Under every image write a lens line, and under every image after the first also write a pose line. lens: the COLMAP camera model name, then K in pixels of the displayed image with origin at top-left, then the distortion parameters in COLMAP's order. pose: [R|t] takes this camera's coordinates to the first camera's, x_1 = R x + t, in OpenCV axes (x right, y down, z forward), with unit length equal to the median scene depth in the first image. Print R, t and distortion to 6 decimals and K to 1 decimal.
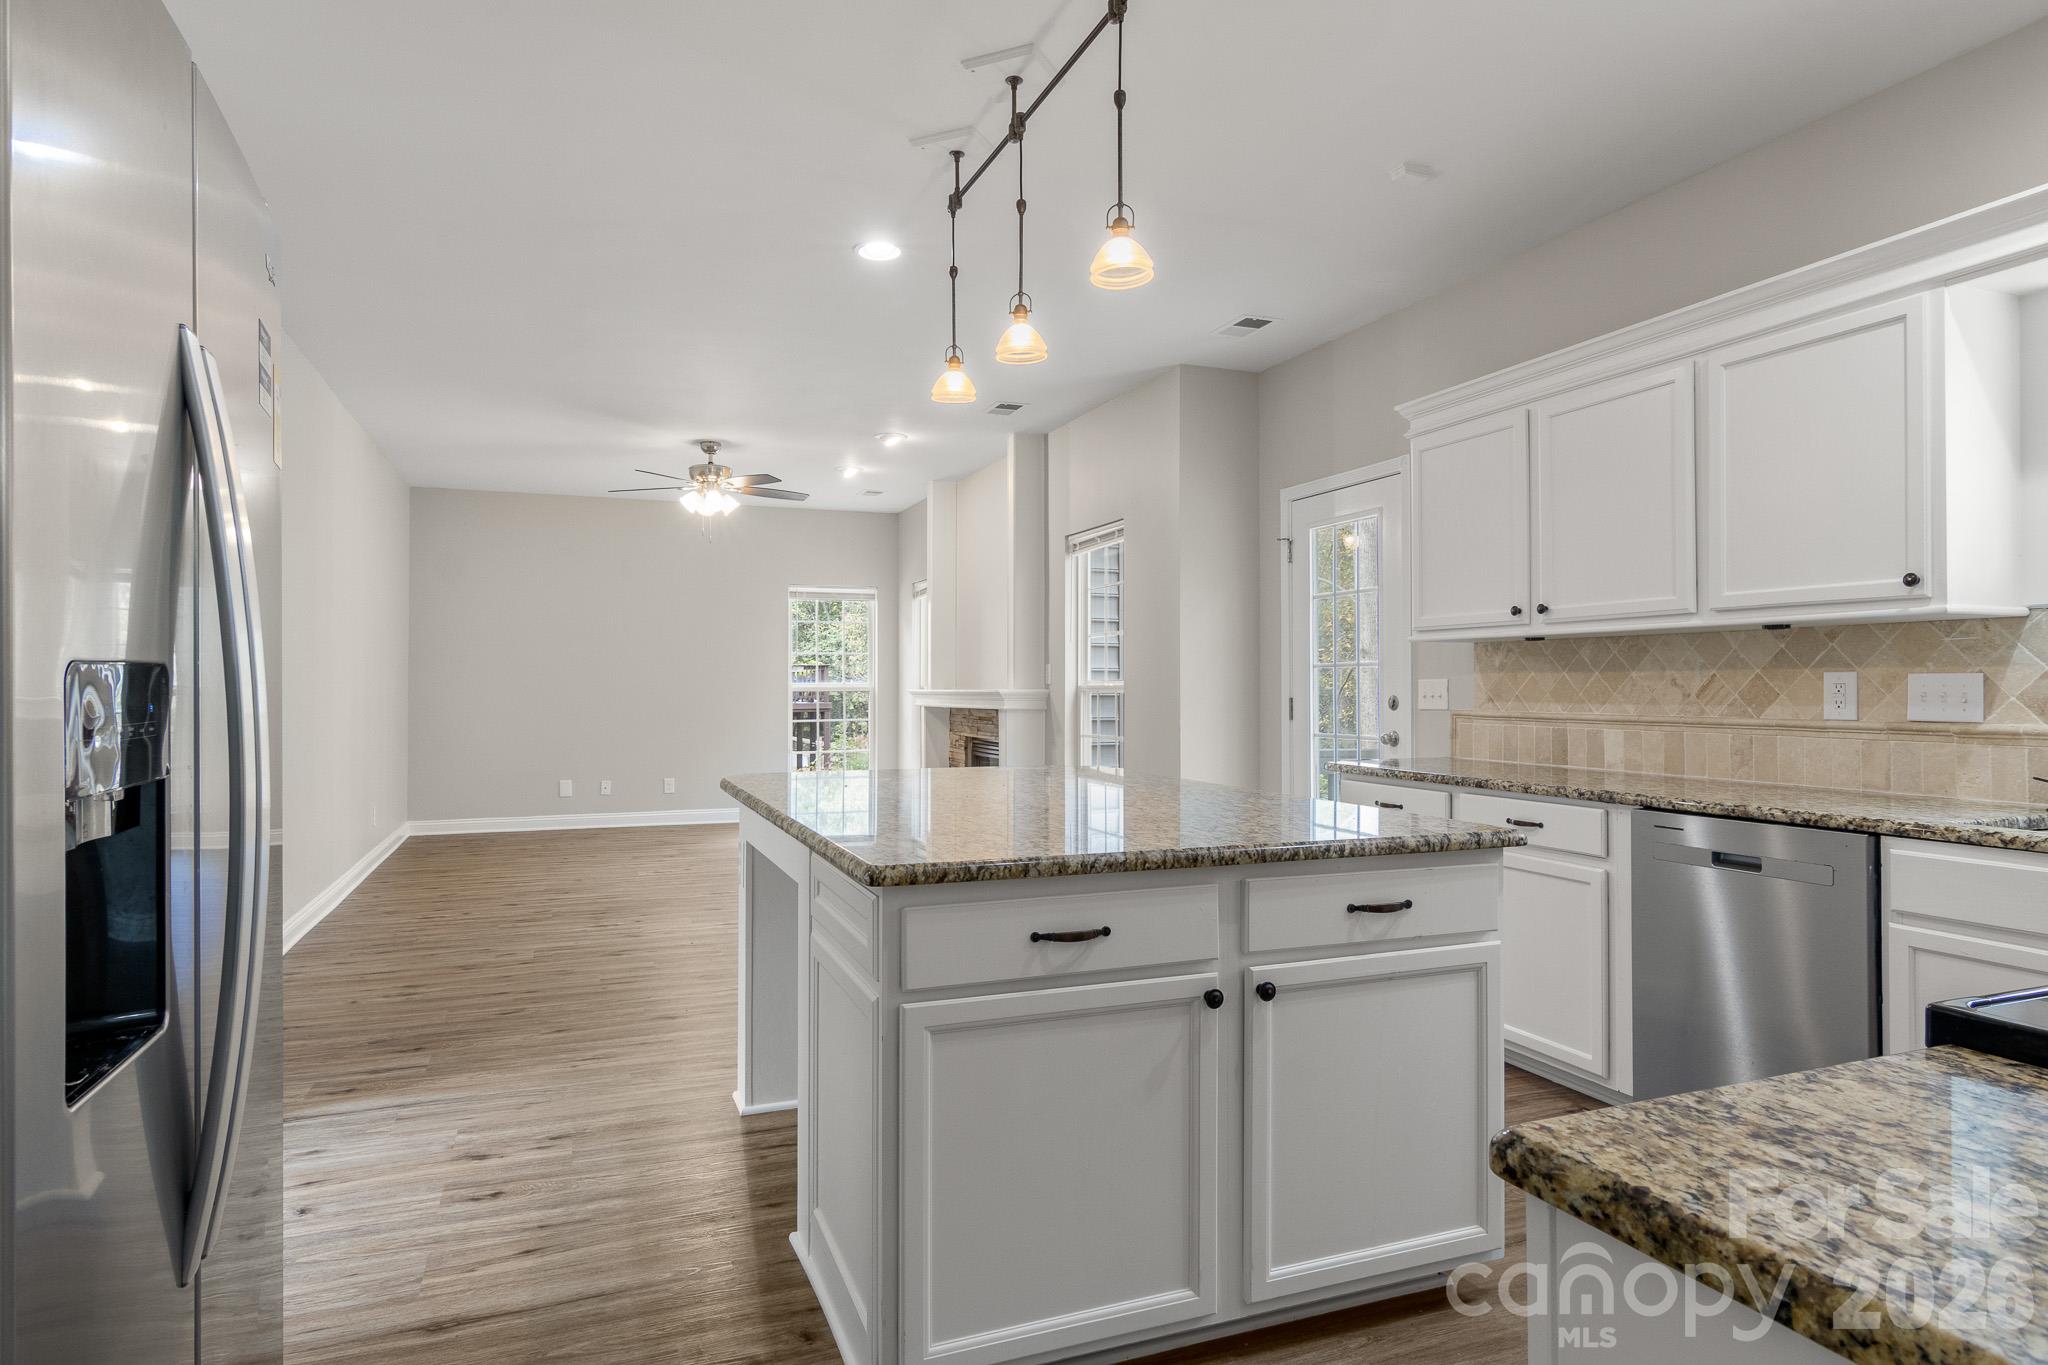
lens RADIAL K [[1173.3, 0, 1015.0], [0, 1173.3, 679.3], [0, 0, 1]] dist [-0.003001, -0.000146]
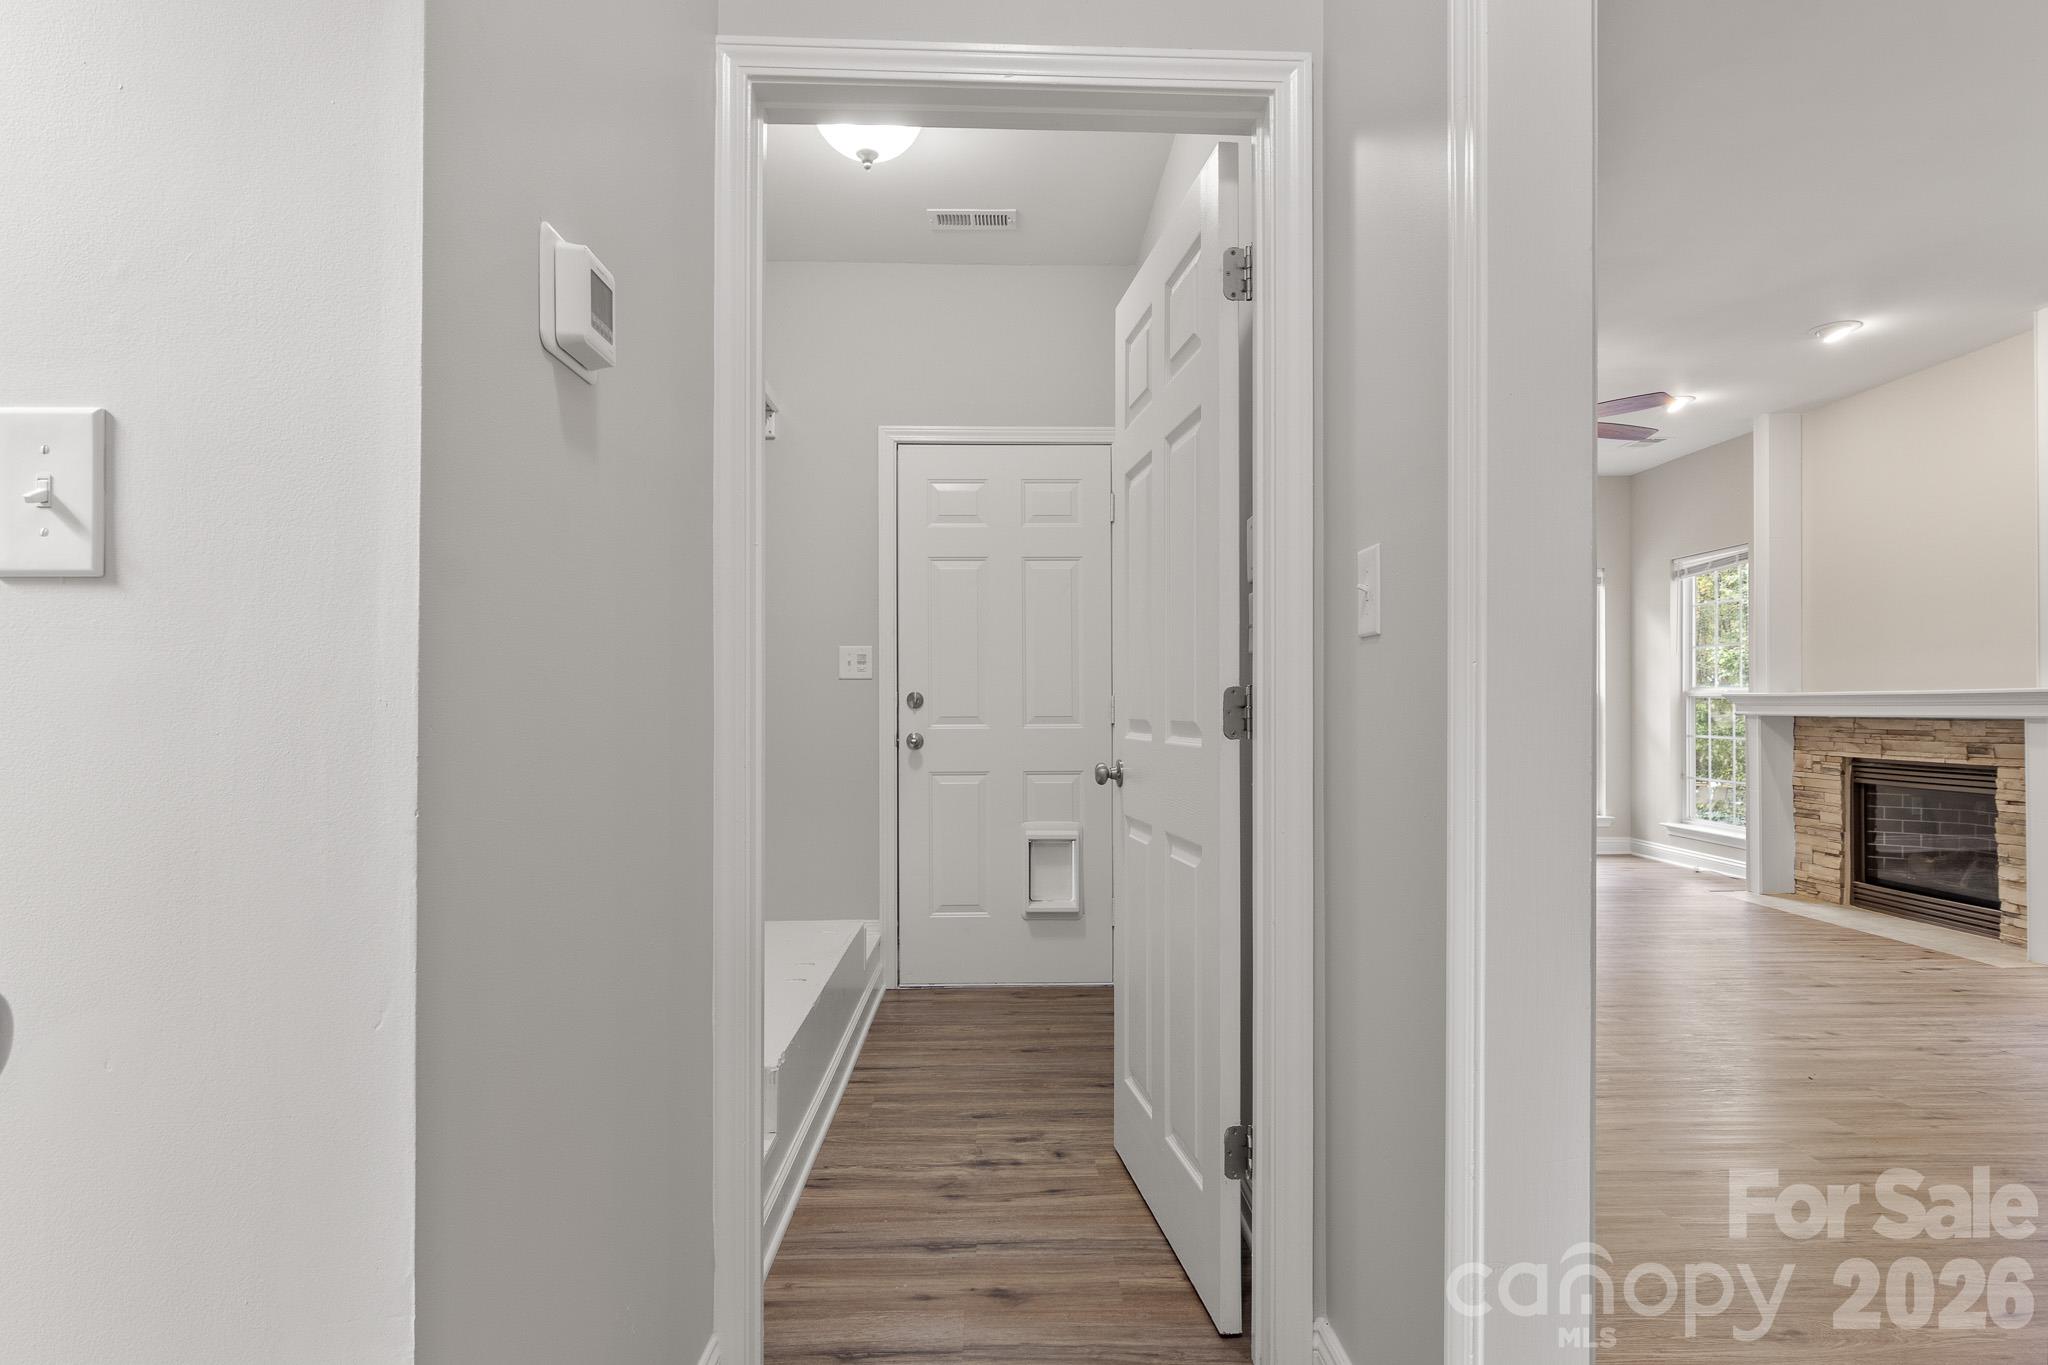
lens RADIAL K [[1110.3, 0, 1041.4], [0, 1110.3, 693.4], [0, 0, 1]] dist [0.000026, -0.000632]
pose [[0.945861, 0.000368, -0.324573, -0.341930], [-0.001615, 0.999992, -0.003574, 0.015145], [0.324569, 0.003904, 0.945854, 0.220741]]
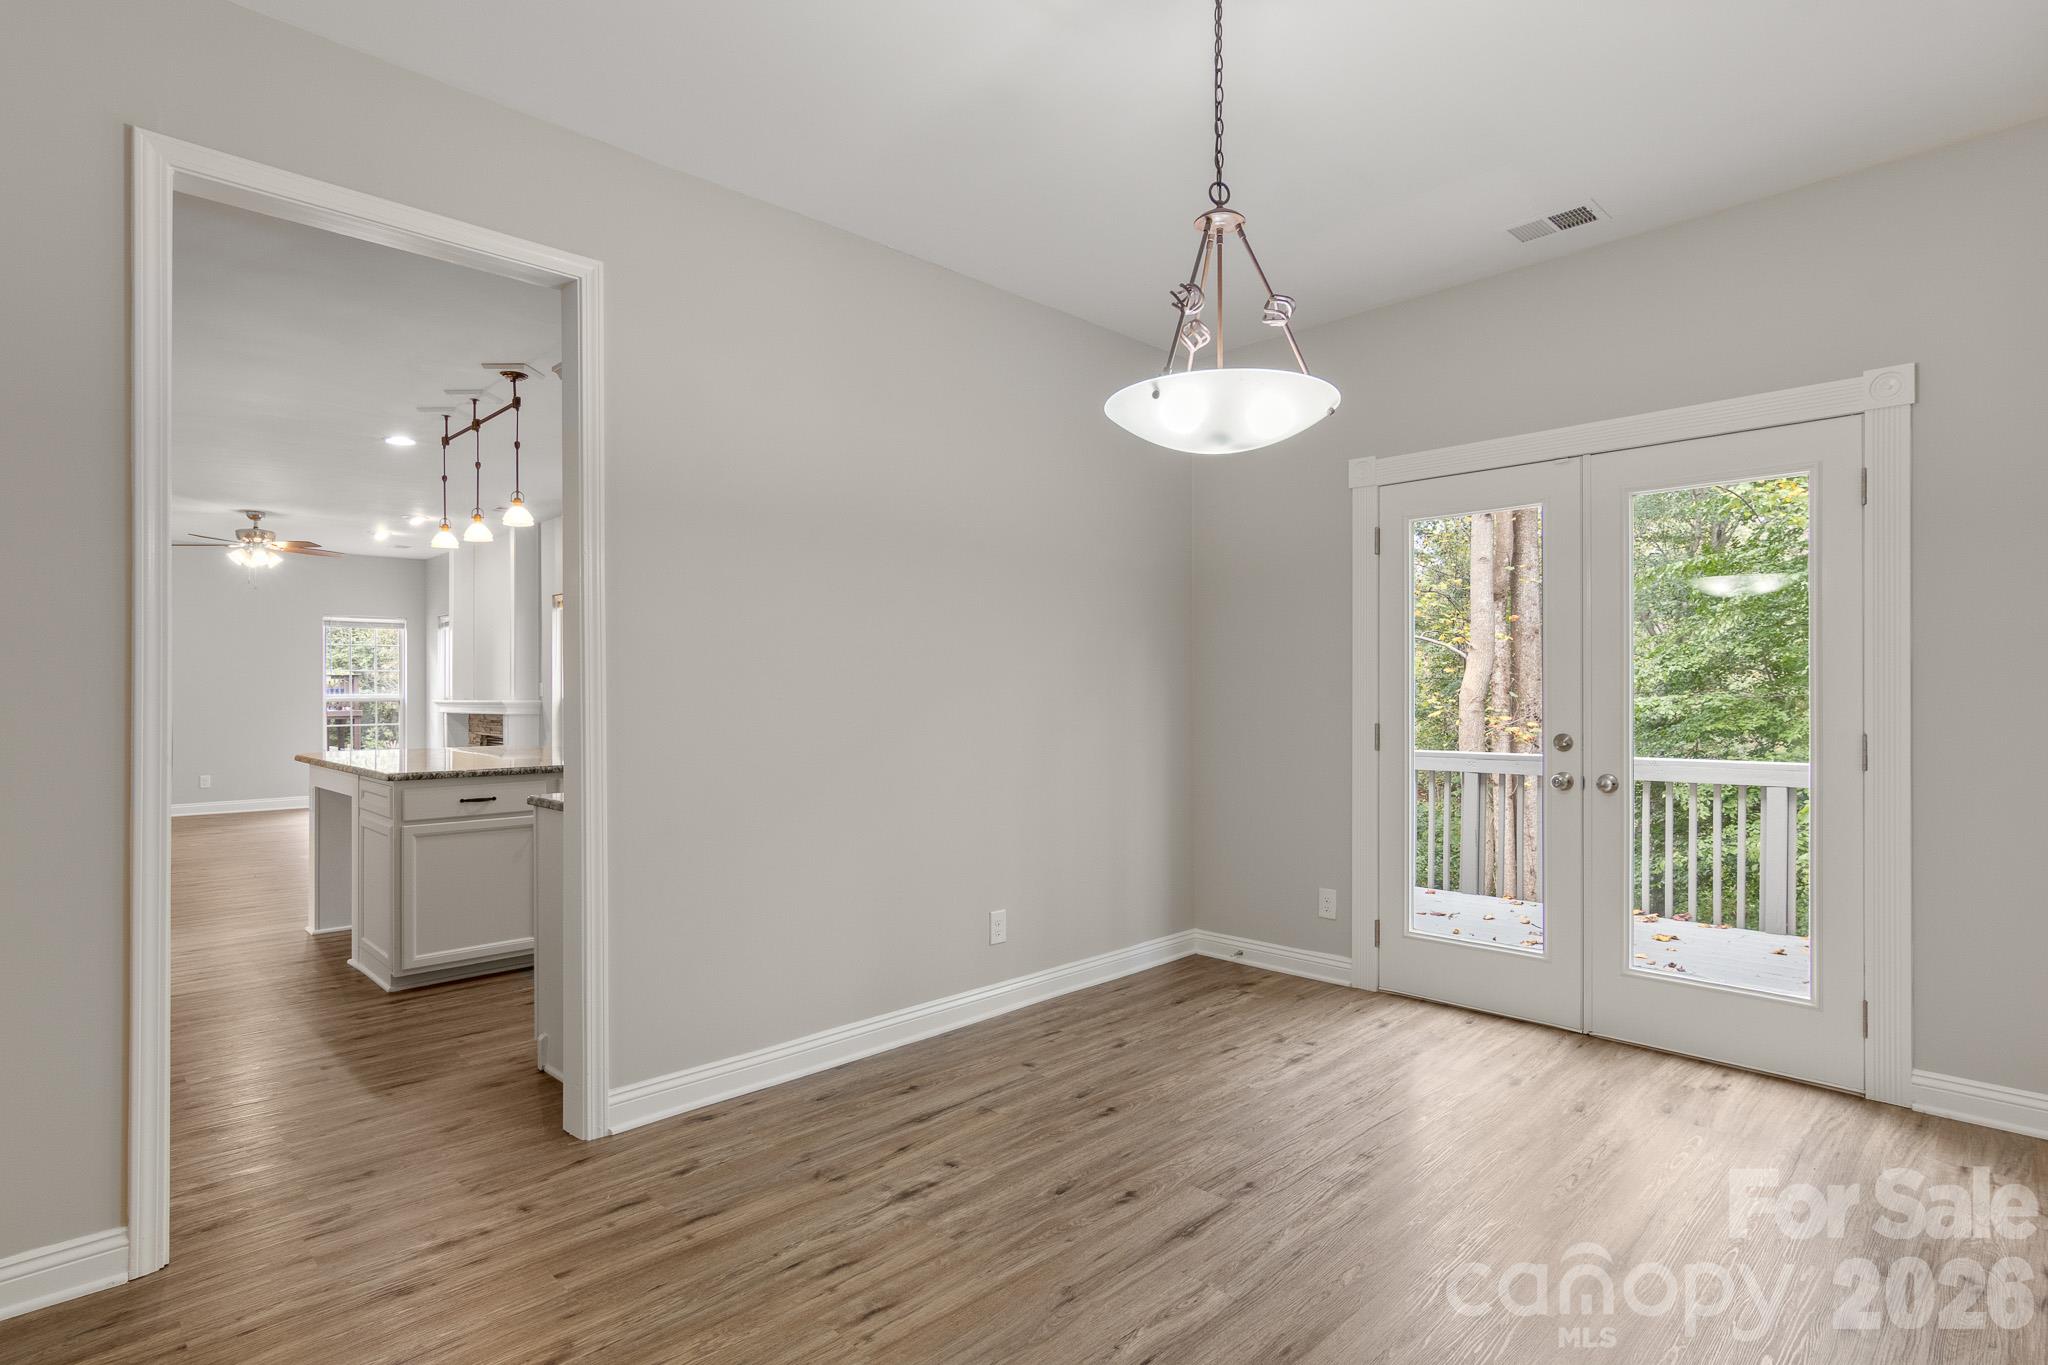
lens RADIAL K [[1052.5, 0, 1035.7], [0, 1052.5, 690.3], [0, 0, 1]] dist [-0.002806, 0.001285]
pose [[0.914541, -0.001732, 0.404489, 0.062125], [-0.000226, 0.999988, 0.004793, -0.010117], [-0.404492, -0.004475, 0.914530, -0.432655]]
